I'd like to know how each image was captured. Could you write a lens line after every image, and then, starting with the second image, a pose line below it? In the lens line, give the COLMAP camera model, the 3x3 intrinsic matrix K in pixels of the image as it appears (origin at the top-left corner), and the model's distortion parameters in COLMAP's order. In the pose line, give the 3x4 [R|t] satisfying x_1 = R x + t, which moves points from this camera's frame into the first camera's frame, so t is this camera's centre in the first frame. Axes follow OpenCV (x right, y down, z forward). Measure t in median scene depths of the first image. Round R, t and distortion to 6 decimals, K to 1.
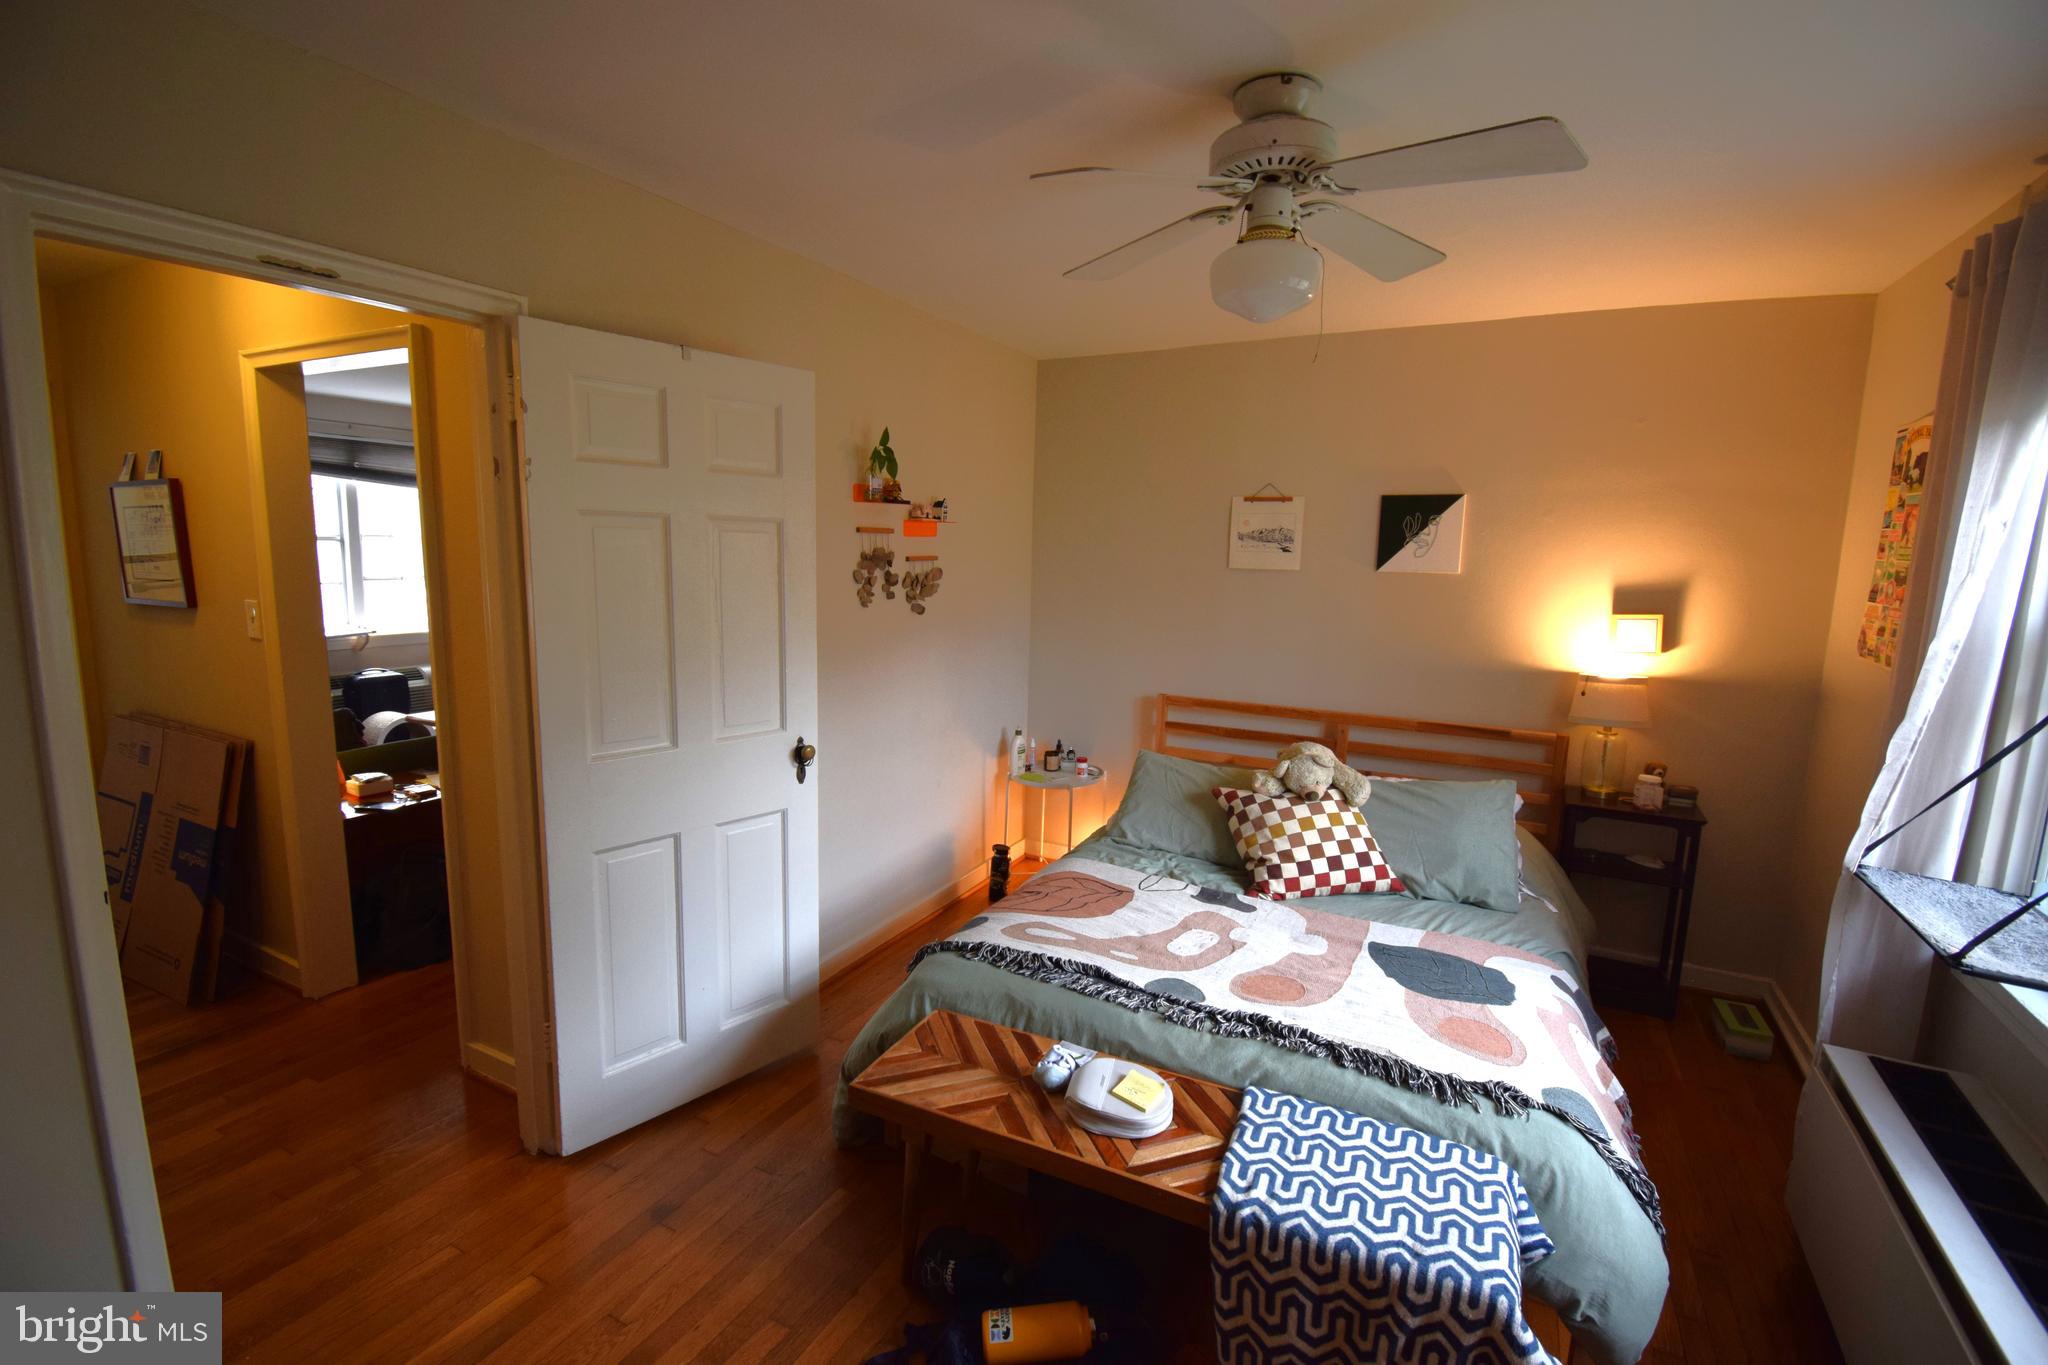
lens RADIAL K [[901.8, 0, 1031.3], [0, 901.8, 681.1], [0, 0, 1]] dist [0.022324, -0.027486]
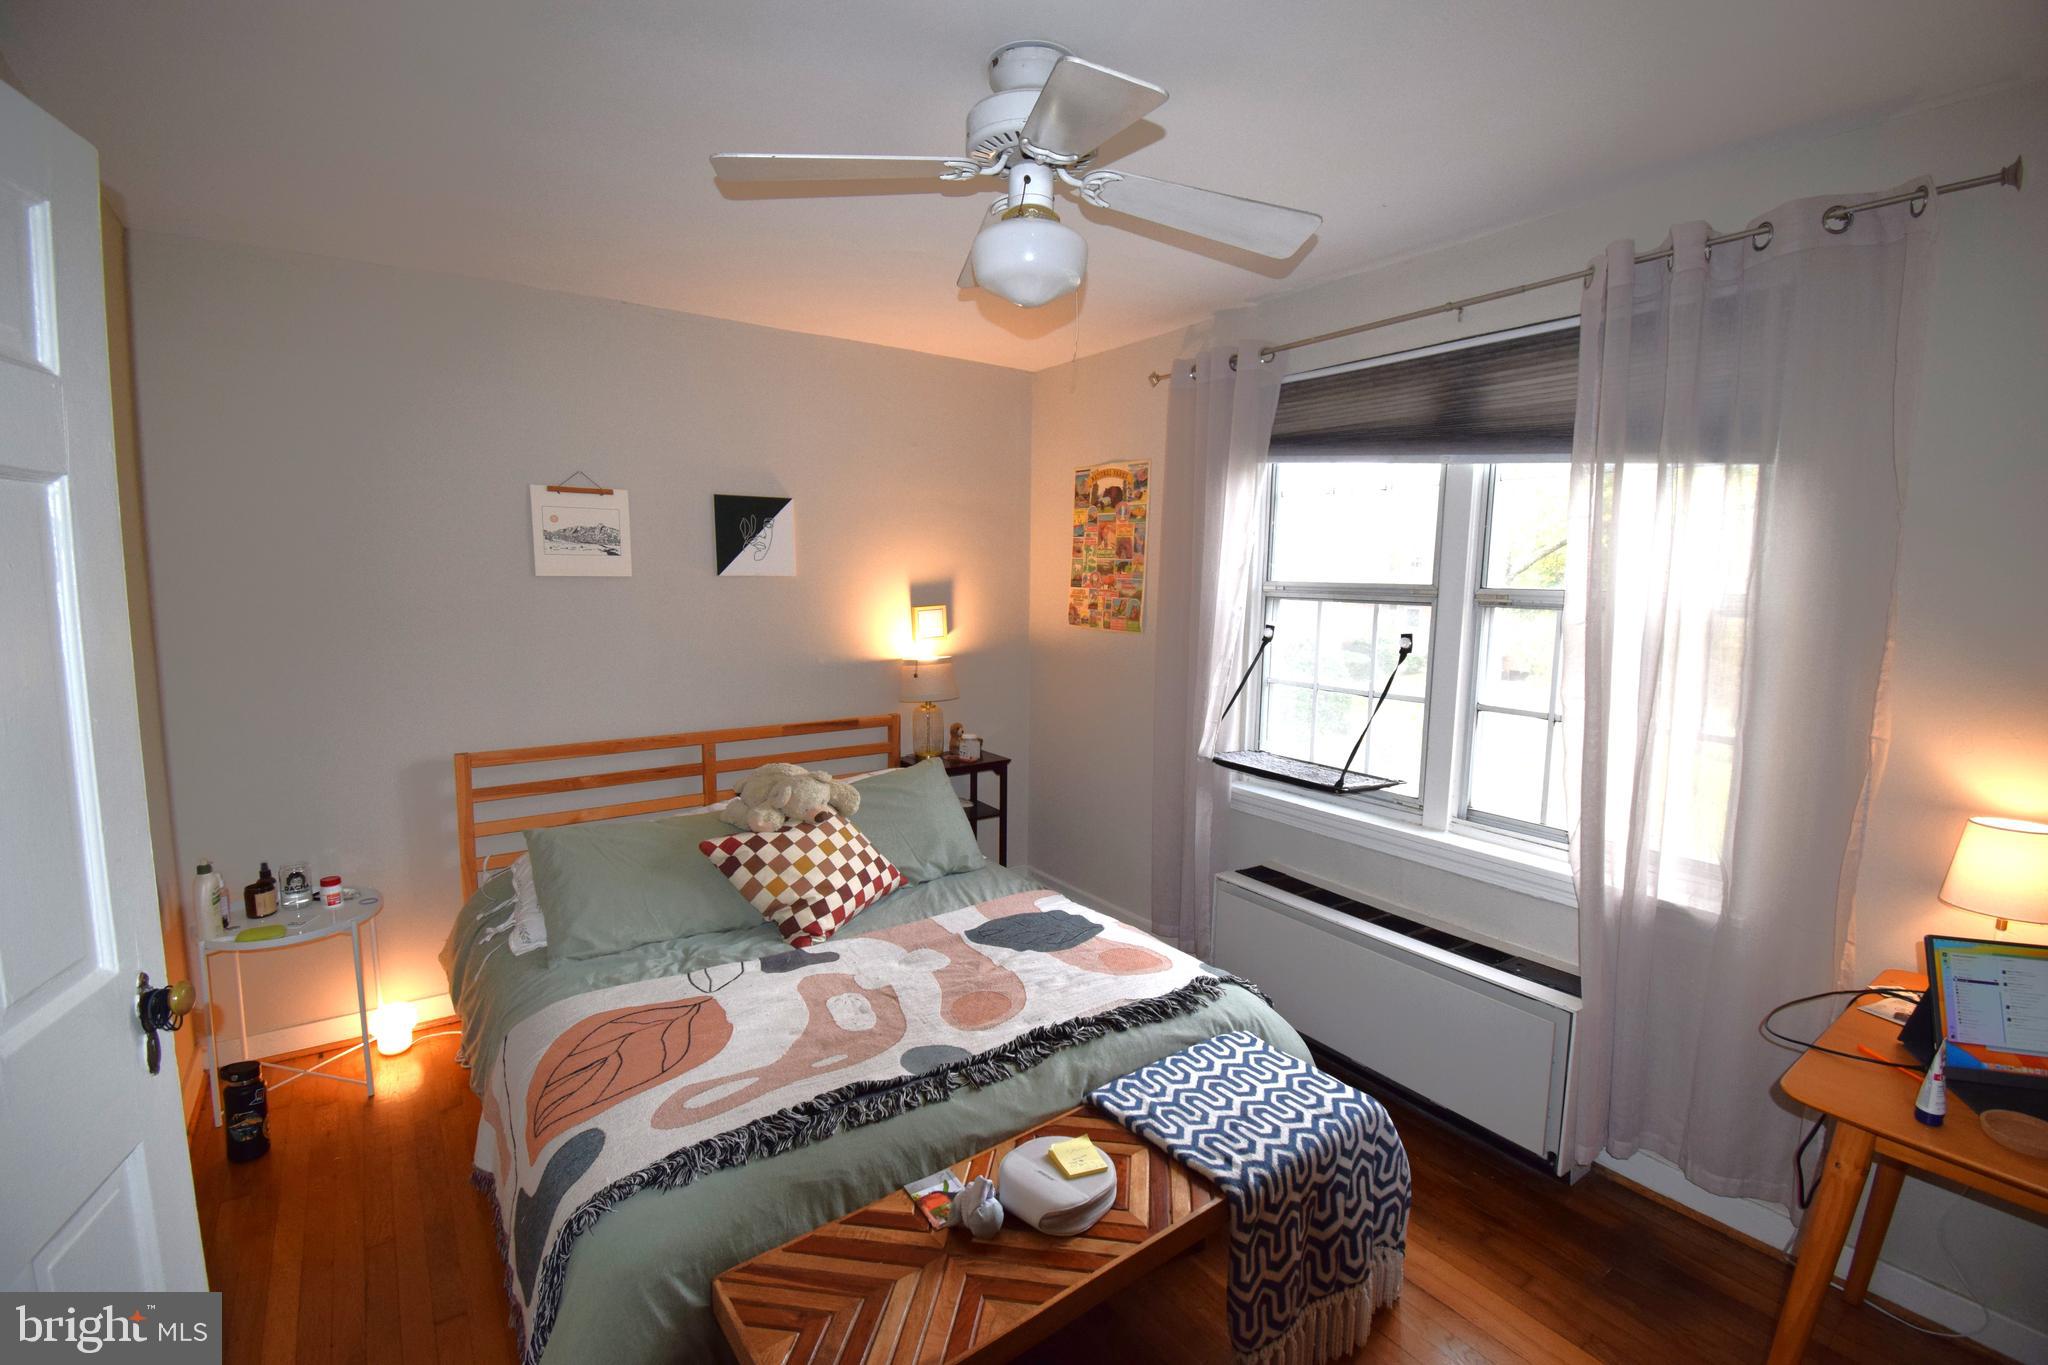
lens RADIAL K [[901.8, 0, 1031.3], [0, 901.8, 681.1], [0, 0, 1]] dist [0.022324, -0.027486]
pose [[0.451747, -0.124316, 0.883442, -0.414241], [0.133419, 0.988522, 0.070879, -0.049789], [-0.882113, 0.085848, 0.463148, 0.393434]]
